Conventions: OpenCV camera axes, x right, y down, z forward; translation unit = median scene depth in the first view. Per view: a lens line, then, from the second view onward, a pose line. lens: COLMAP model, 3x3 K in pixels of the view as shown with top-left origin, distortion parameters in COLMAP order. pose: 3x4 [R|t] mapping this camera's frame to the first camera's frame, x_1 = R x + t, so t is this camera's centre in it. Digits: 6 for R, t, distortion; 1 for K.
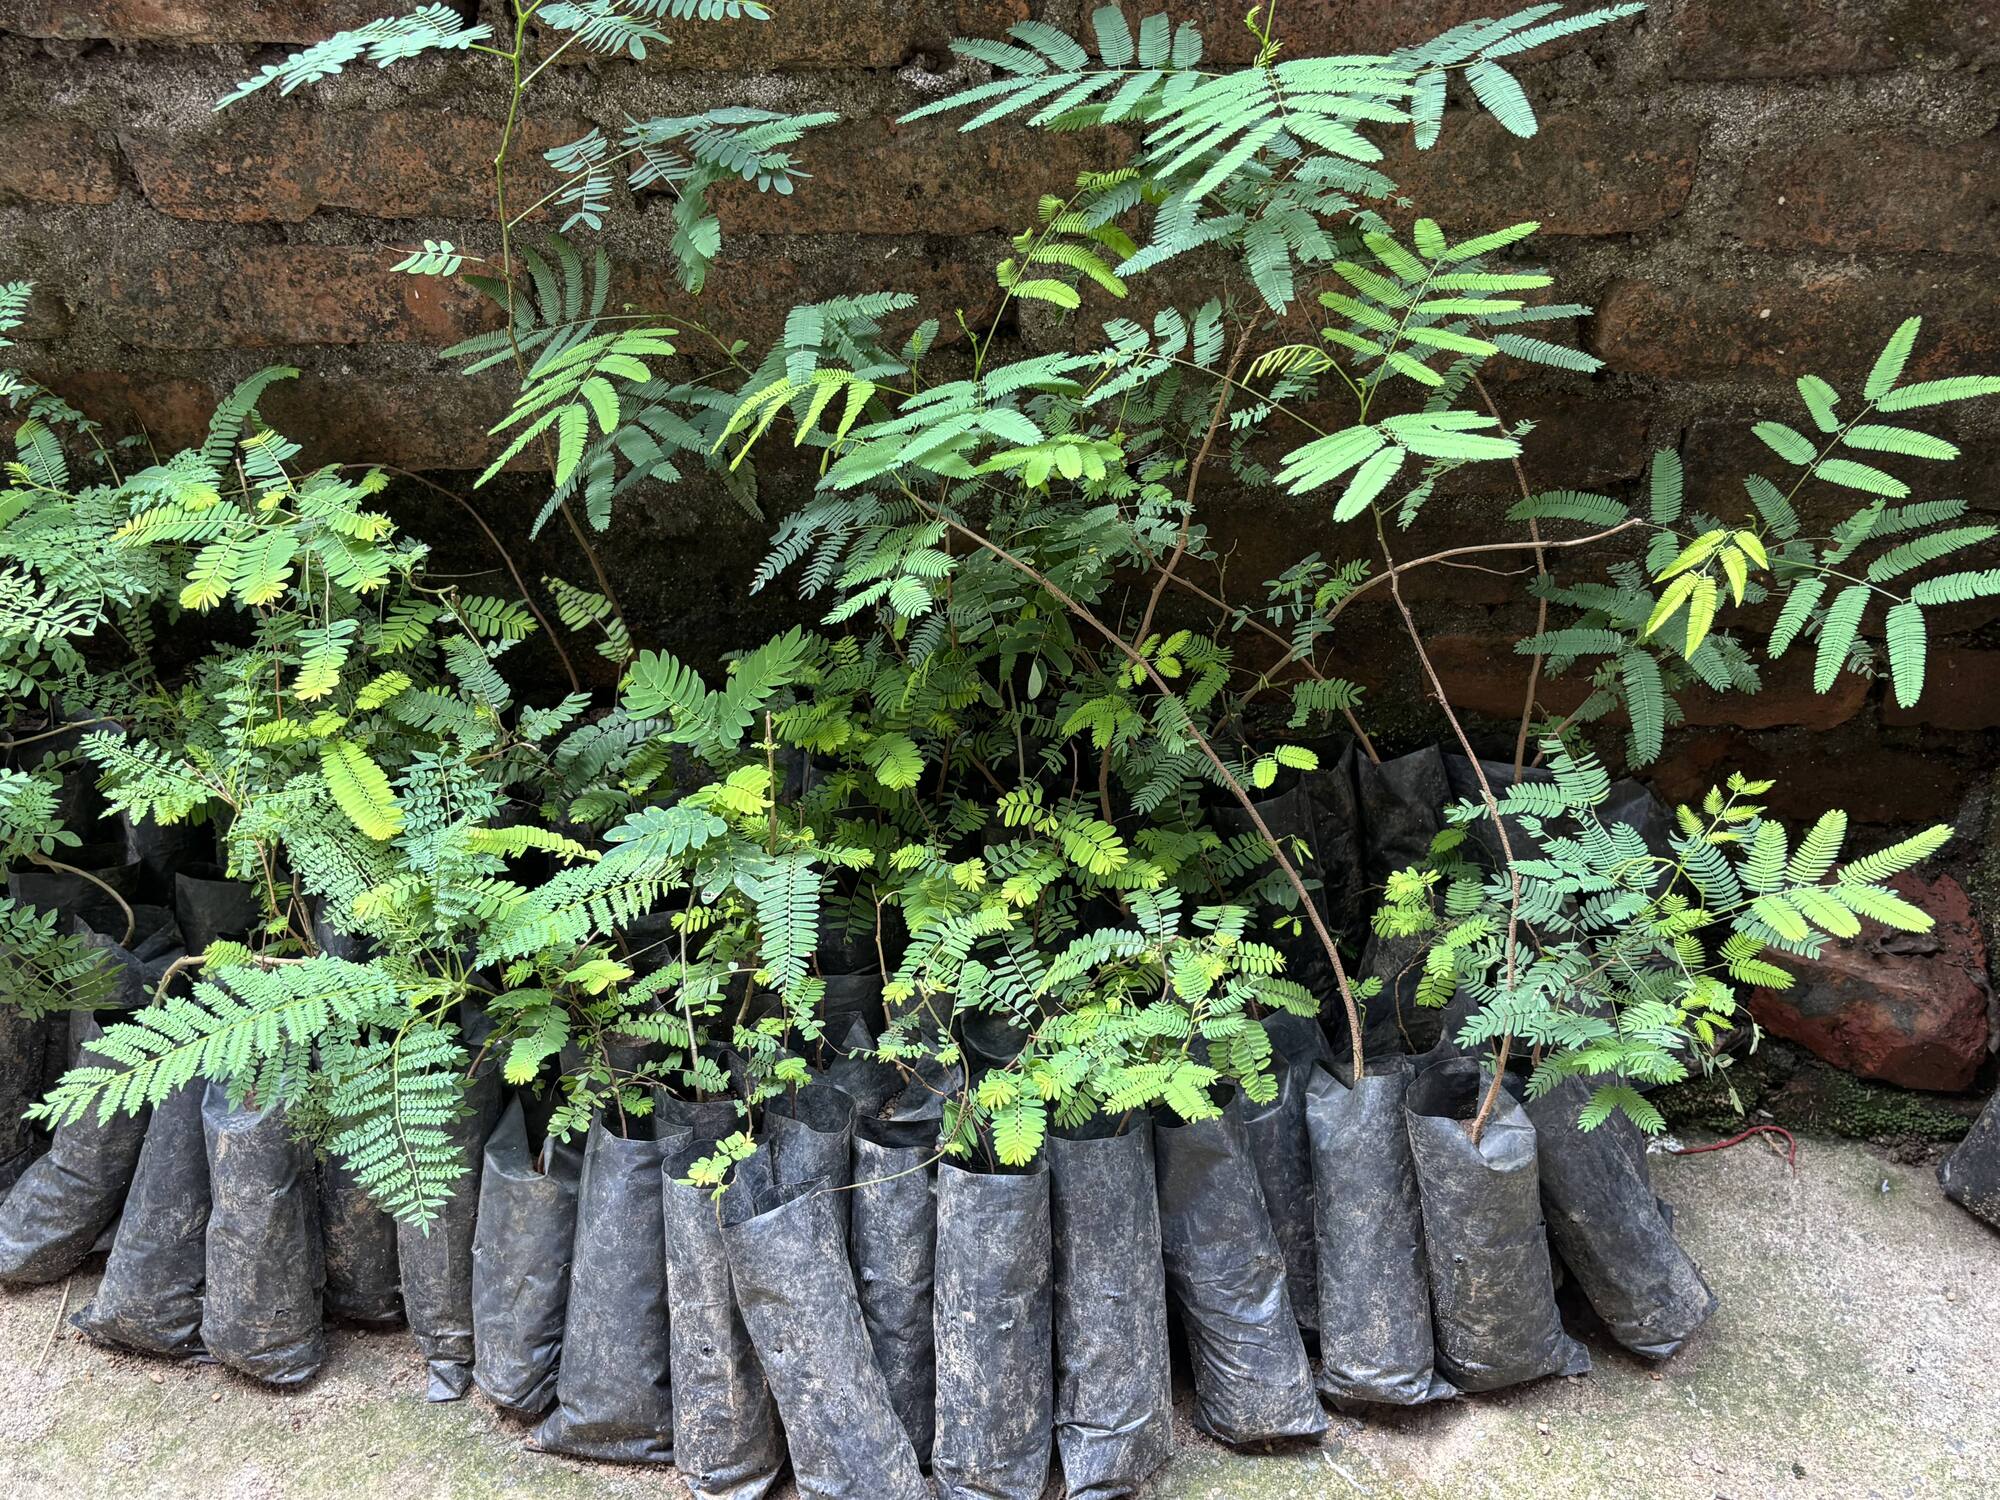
lens RADIAL K [[2053.2, 0, 1025.1], [0, 2053.2, 811.9], [0, 0, 1]] dist [0.026840, -0.028533]
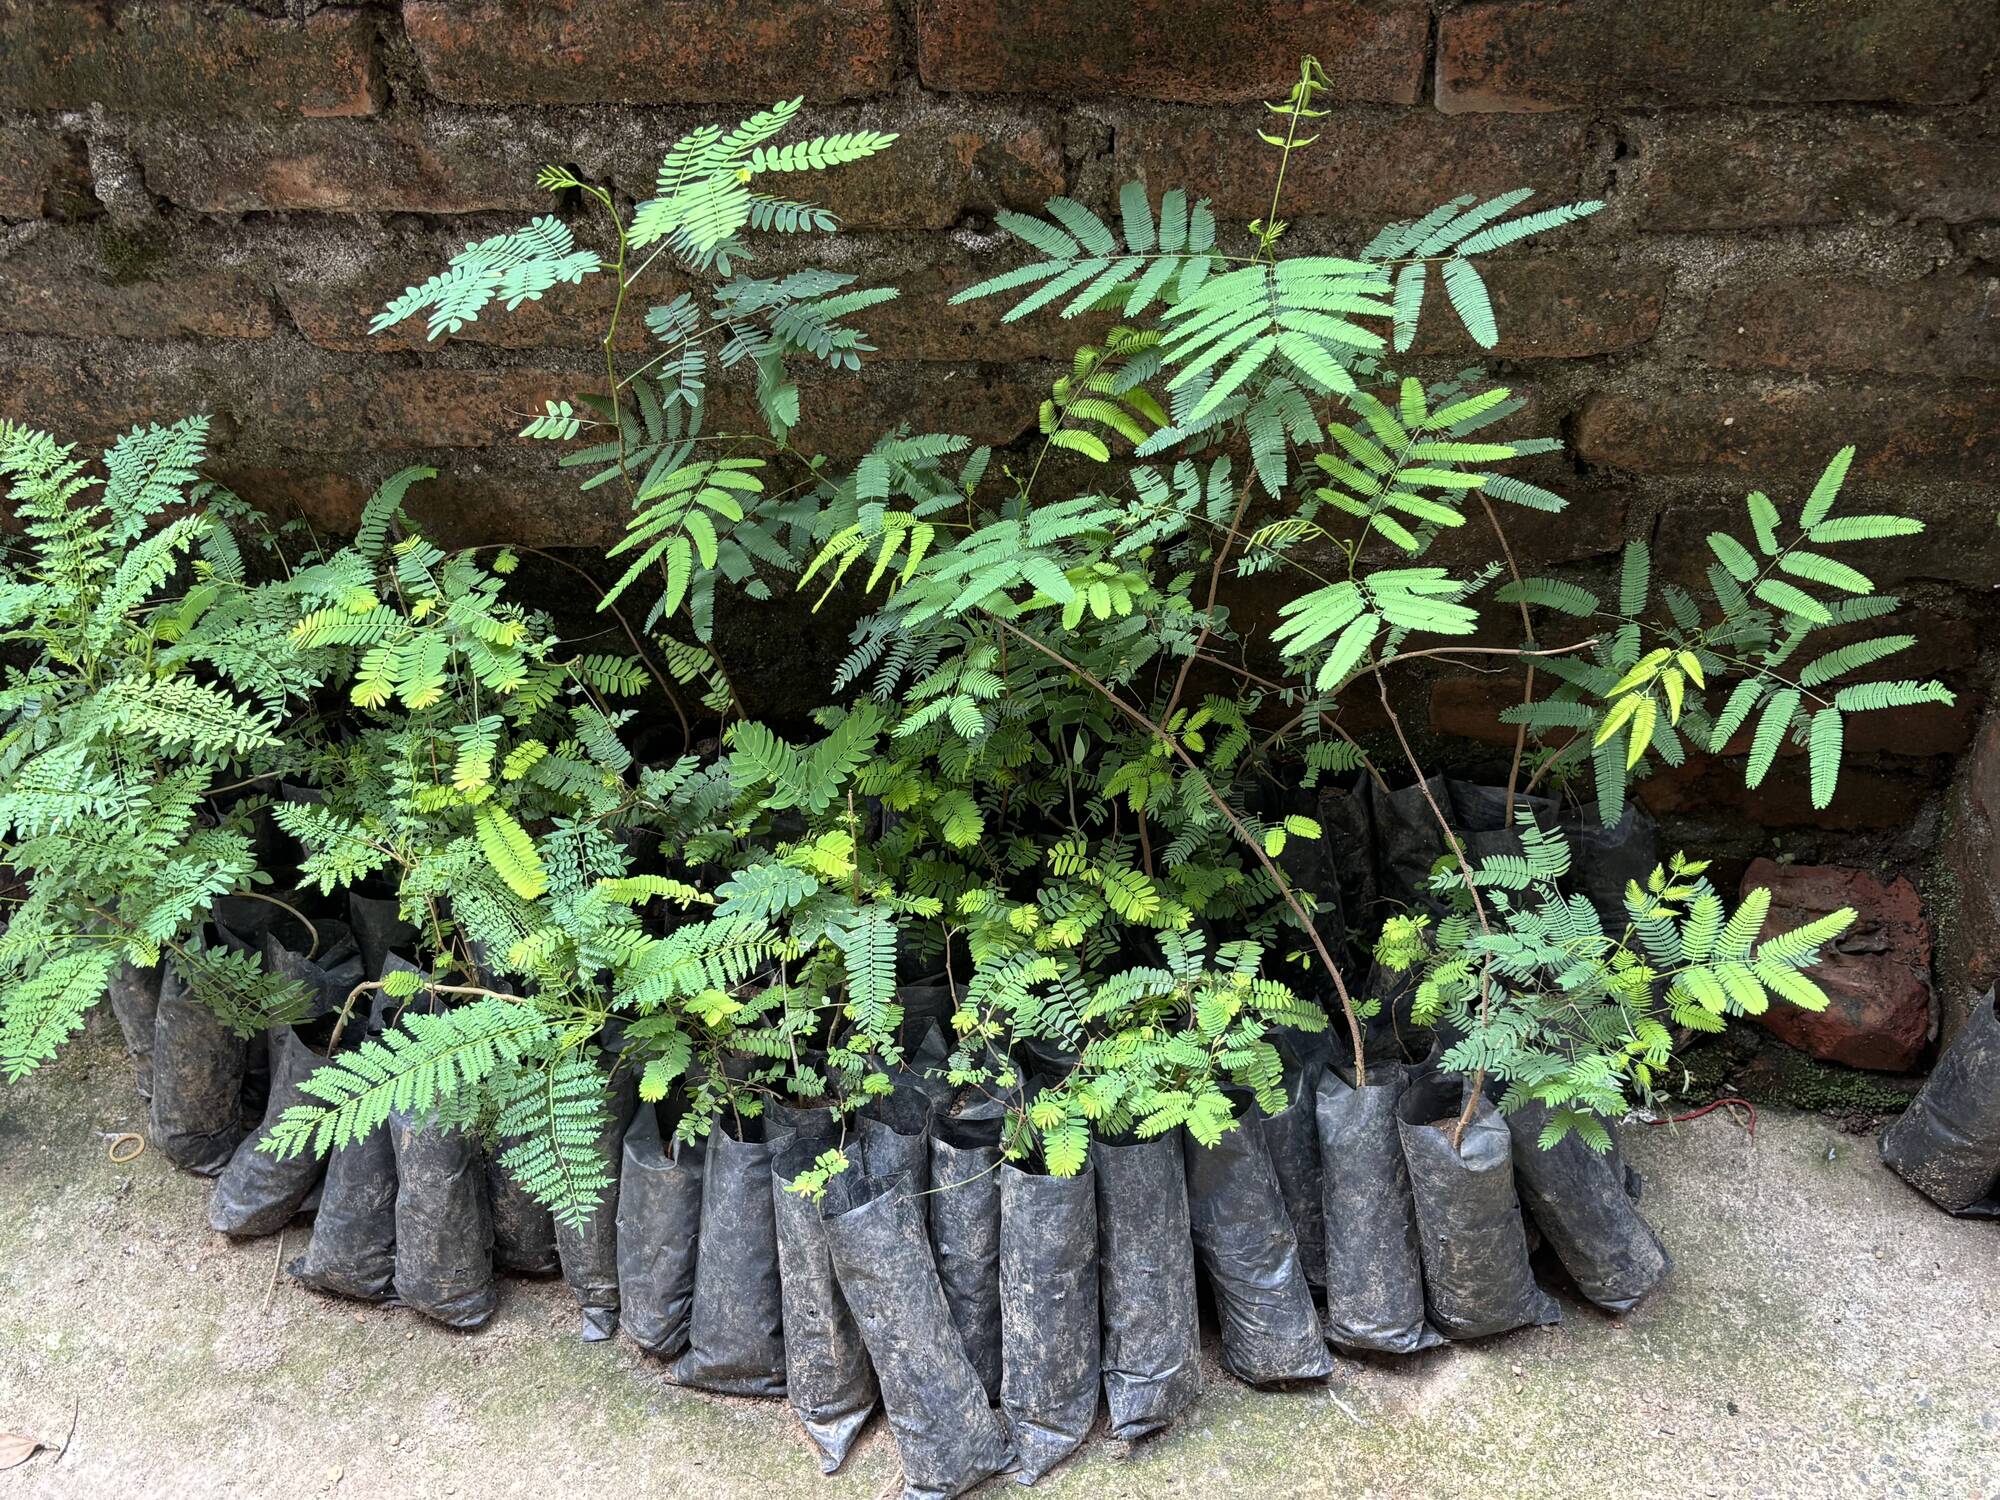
lens RADIAL K [[2150.7, 0, 1034.2], [0, 2150.7, 753.7], [0, 0, 1]] dist [0.116755, -0.370910]
pose [[0.998787, -0.007233, -0.048710, 0.039230], [0.013178, 0.992338, 0.122845, -0.215712], [0.047449, -0.123338, 0.991230, -0.210203]]
